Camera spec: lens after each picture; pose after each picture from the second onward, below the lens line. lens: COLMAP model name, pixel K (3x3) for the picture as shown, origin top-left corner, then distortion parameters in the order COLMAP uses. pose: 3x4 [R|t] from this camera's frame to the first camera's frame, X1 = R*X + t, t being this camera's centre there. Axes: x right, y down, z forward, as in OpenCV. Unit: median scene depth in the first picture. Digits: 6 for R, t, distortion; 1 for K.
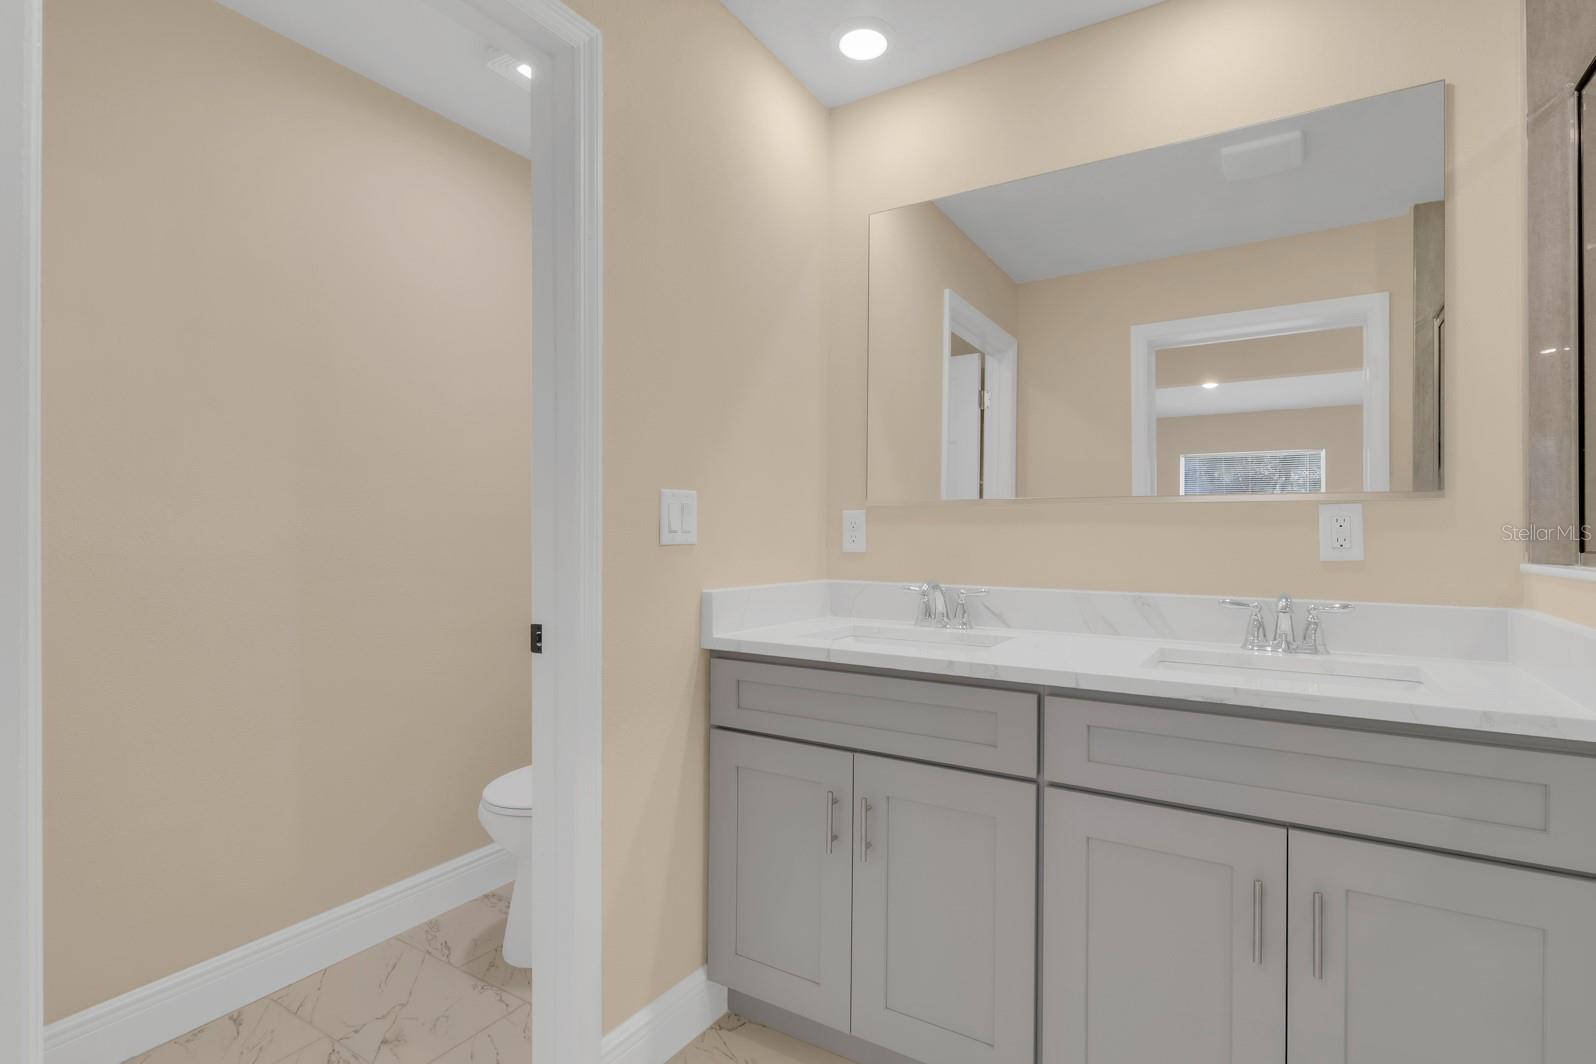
lens RADIAL K [[768.9, 0, 817.2], [0, 768.9, 524.4], [0, 0, 1]] dist [0.001164, -0.000403]
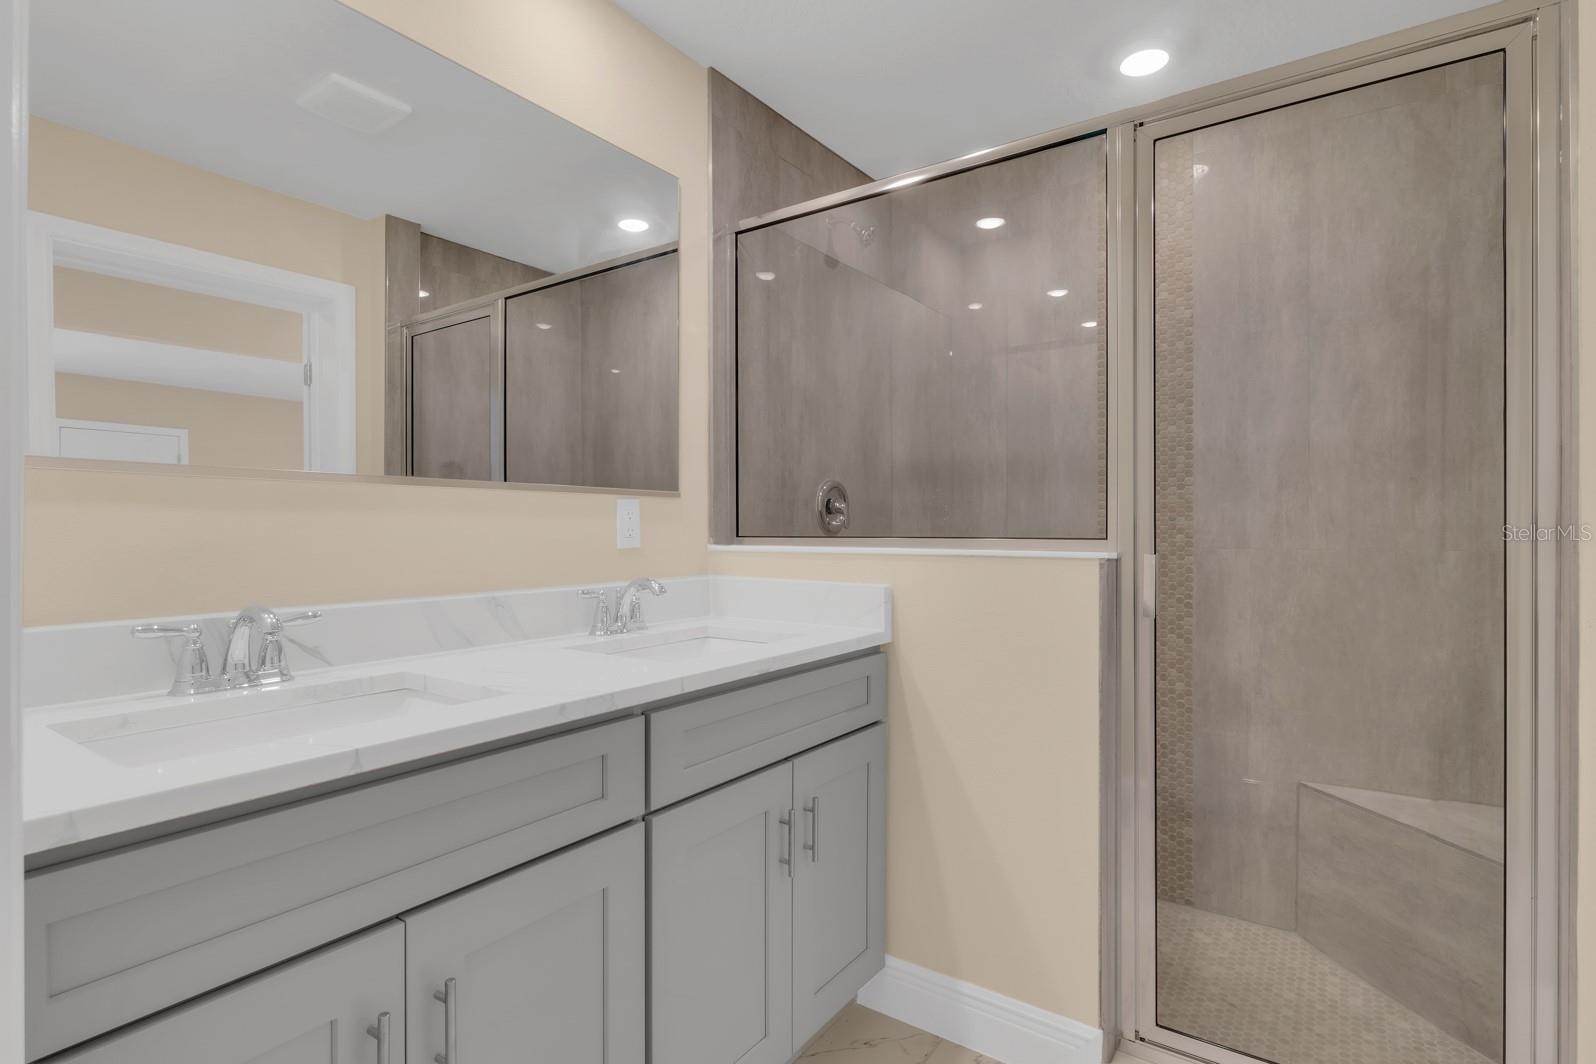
lens RADIAL K [[786.2, 0, 798.0], [0, 786.2, 532.0], [0, 0, 1]] dist [-0.001819, -0.000224]
pose [[0.069637, -0.009420, 0.997528, -0.454618], [-0.010391, 0.999894, 0.010167, 0.007449], [-0.997518, -0.011073, 0.069532, 0.623017]]
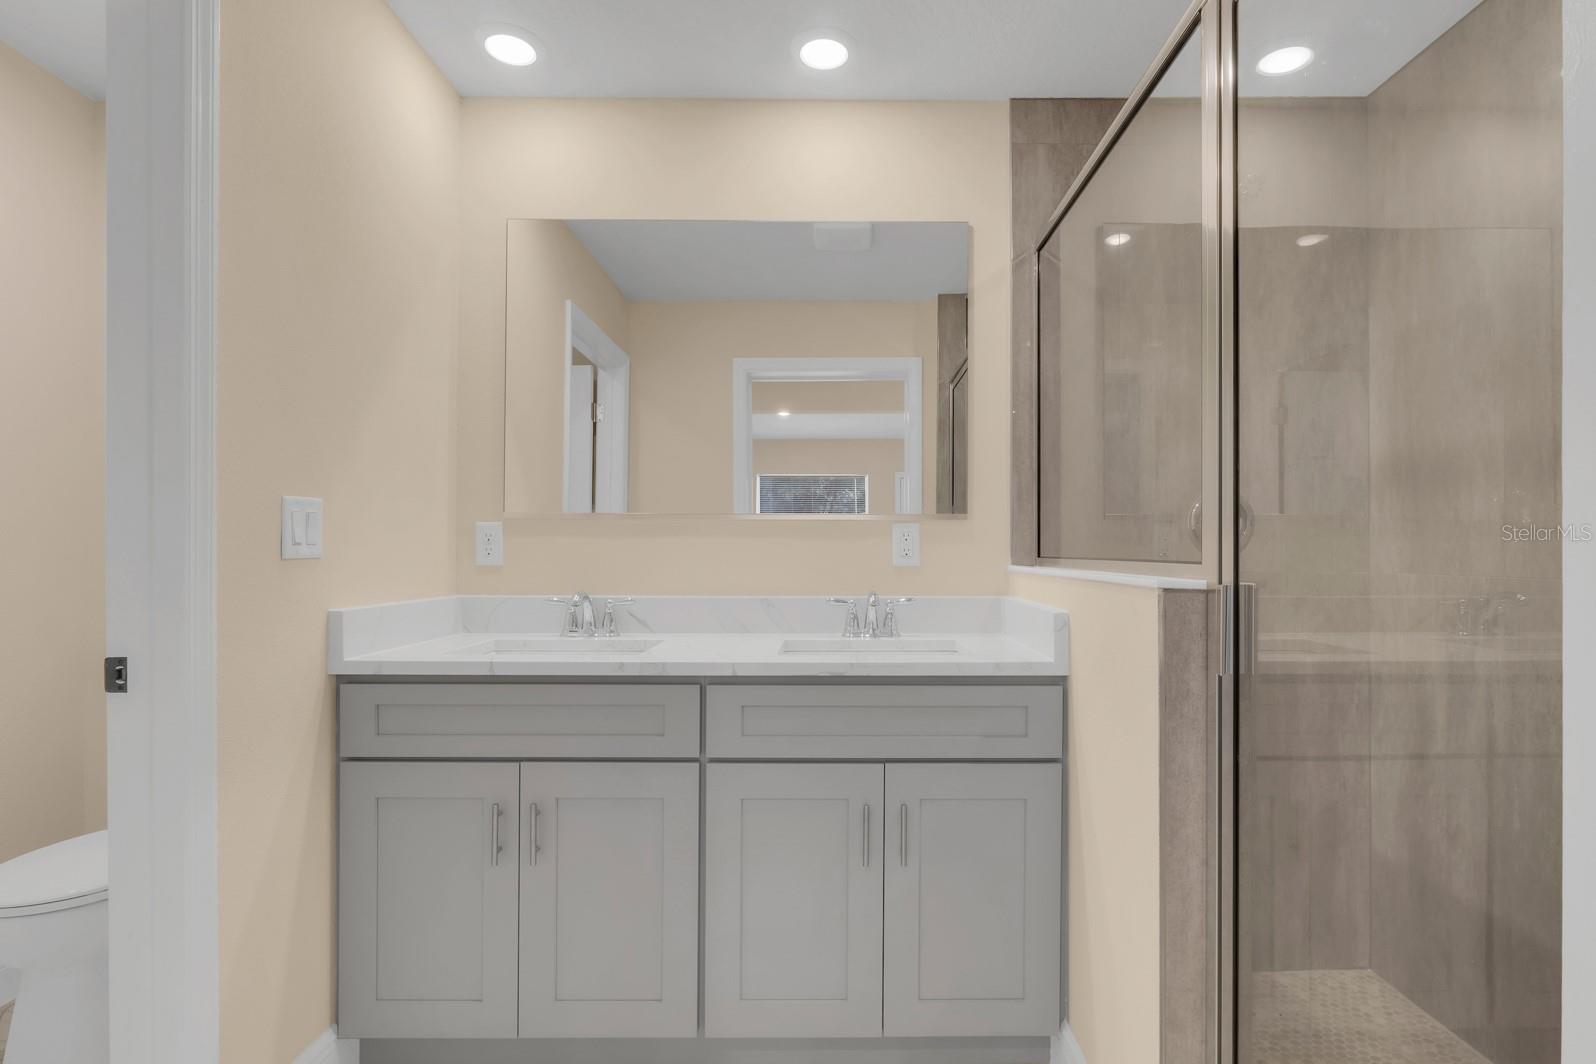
lens RADIAL K [[796.3, 0, 834.8], [0, 796.3, 541.1], [0, 0, 1]] dist [-0.000815, -0.000318]
pose [[0.851378, 0.002202, 0.524549, -0.137088], [-0.004625, 0.999984, 0.003310, 0.000359], [-0.524533, -0.005244, 0.851374, -0.099902]]
